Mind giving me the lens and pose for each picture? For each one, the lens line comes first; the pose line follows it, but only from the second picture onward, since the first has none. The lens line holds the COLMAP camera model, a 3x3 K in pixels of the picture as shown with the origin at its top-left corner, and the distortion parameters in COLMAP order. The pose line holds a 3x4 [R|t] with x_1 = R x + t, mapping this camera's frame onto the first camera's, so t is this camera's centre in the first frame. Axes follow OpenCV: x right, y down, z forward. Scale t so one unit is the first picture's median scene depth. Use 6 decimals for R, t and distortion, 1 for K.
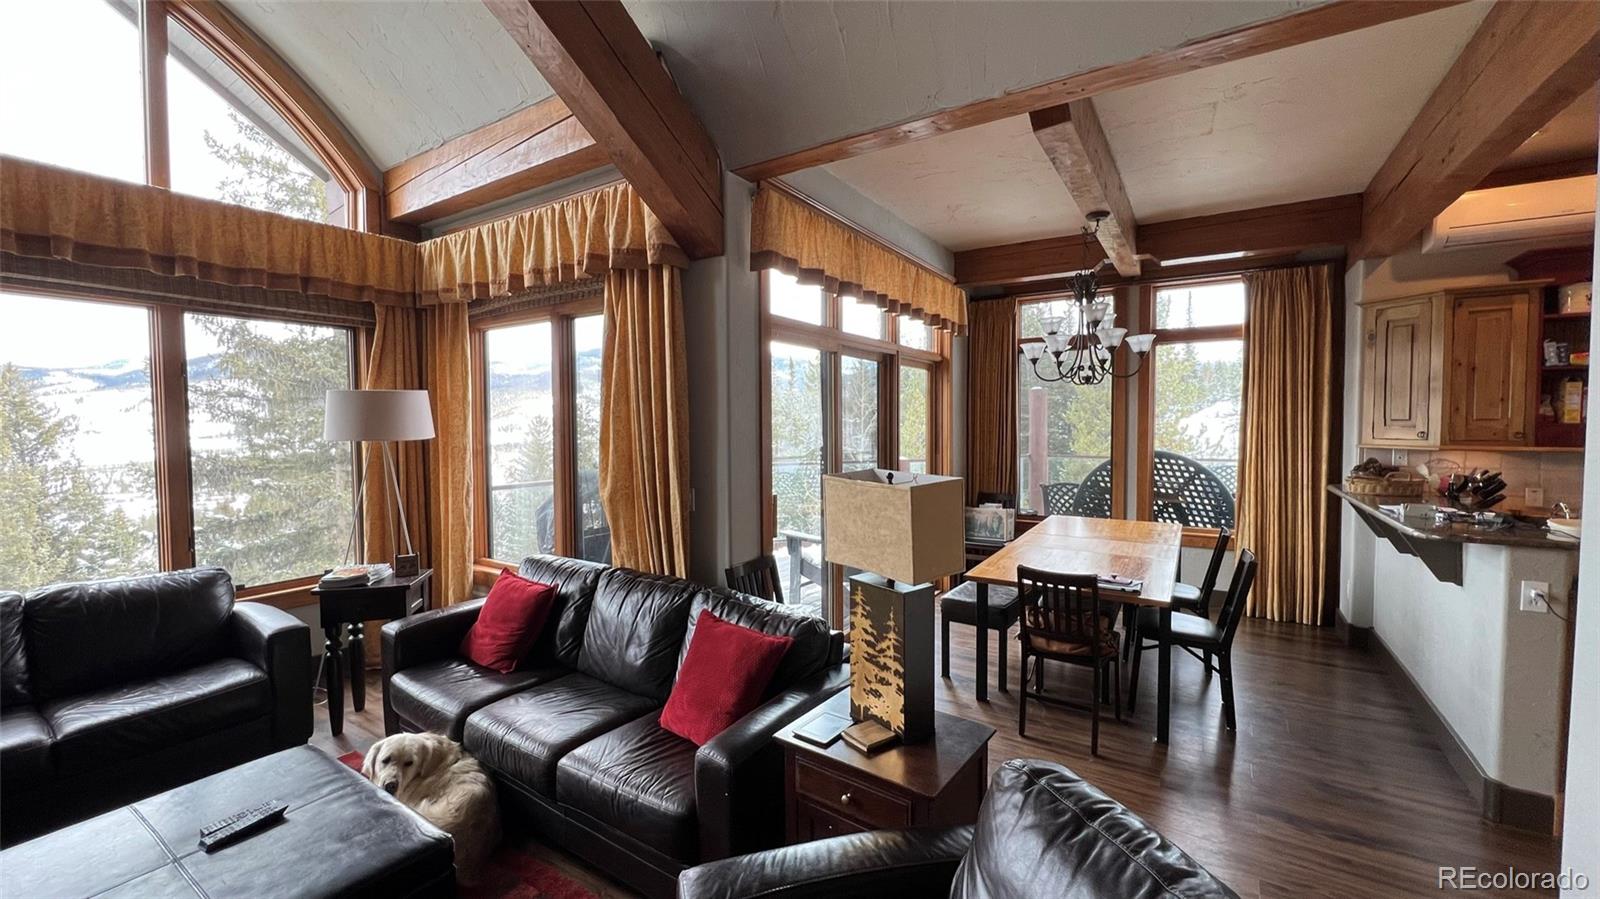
lens RADIAL K [[635.0, 0, 790.9], [0, 635.0, 445.4], [0, 0, 1]] dist [0.000725, 0.000247]
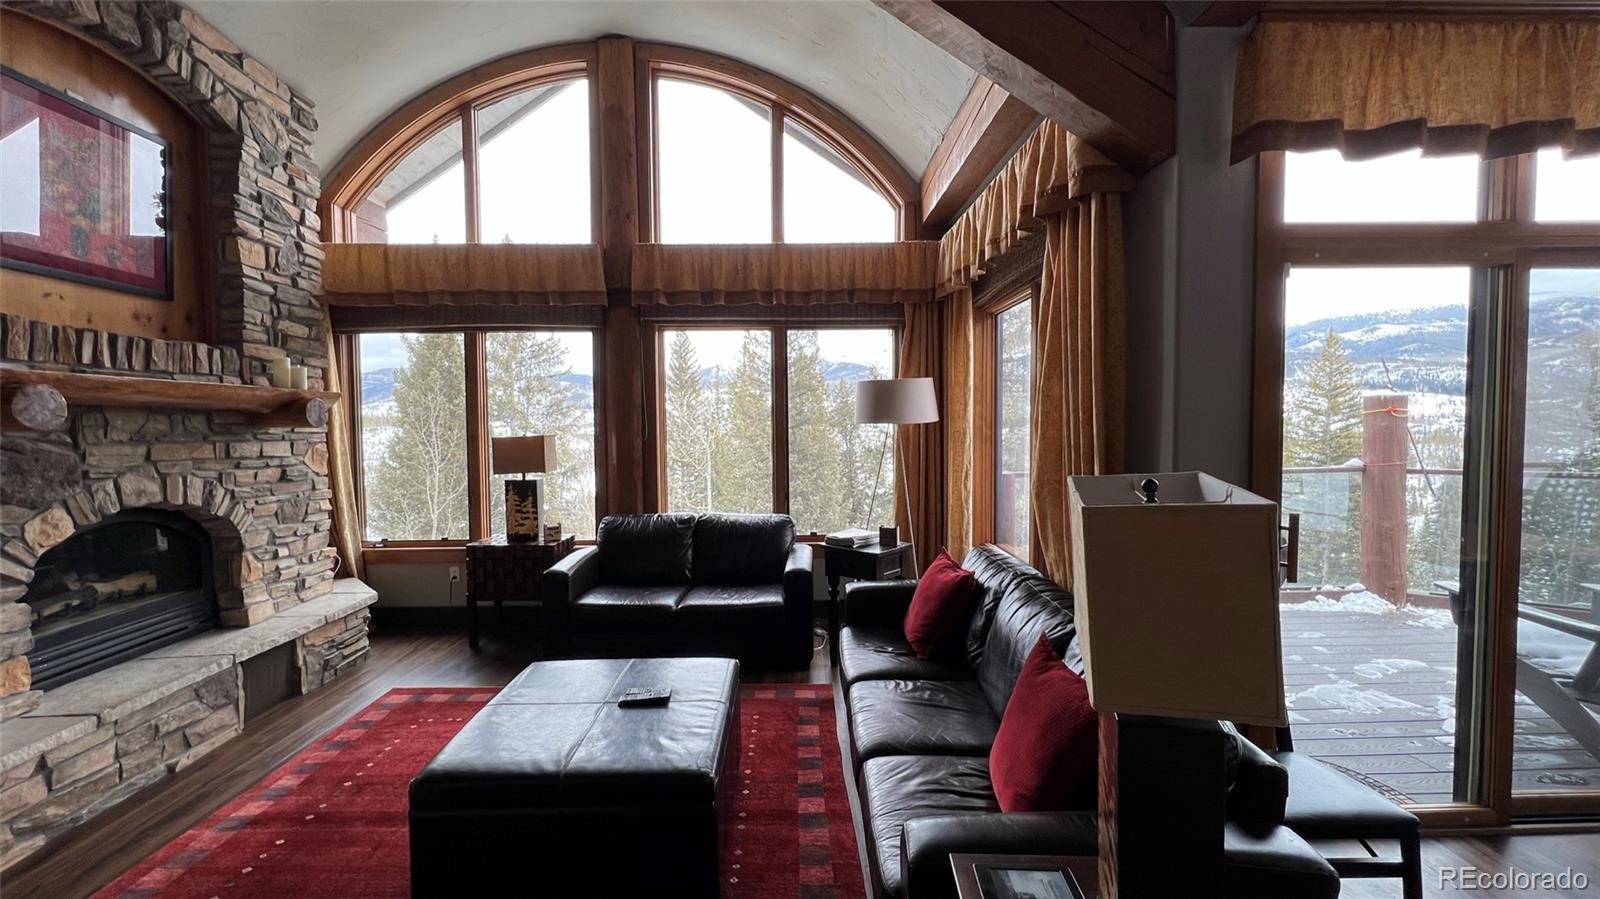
lens RADIAL K [[635.0, 0, 800.8], [0, 635.0, 449.6], [0, 0, 1]] dist [0.000725, 0.000247]
pose [[0.566821, 0.040061, -0.822866, 0.218724], [-0.020778, 0.999194, 0.034332, 0.002858], [0.823579, -0.002363, 0.567197, 0.249203]]
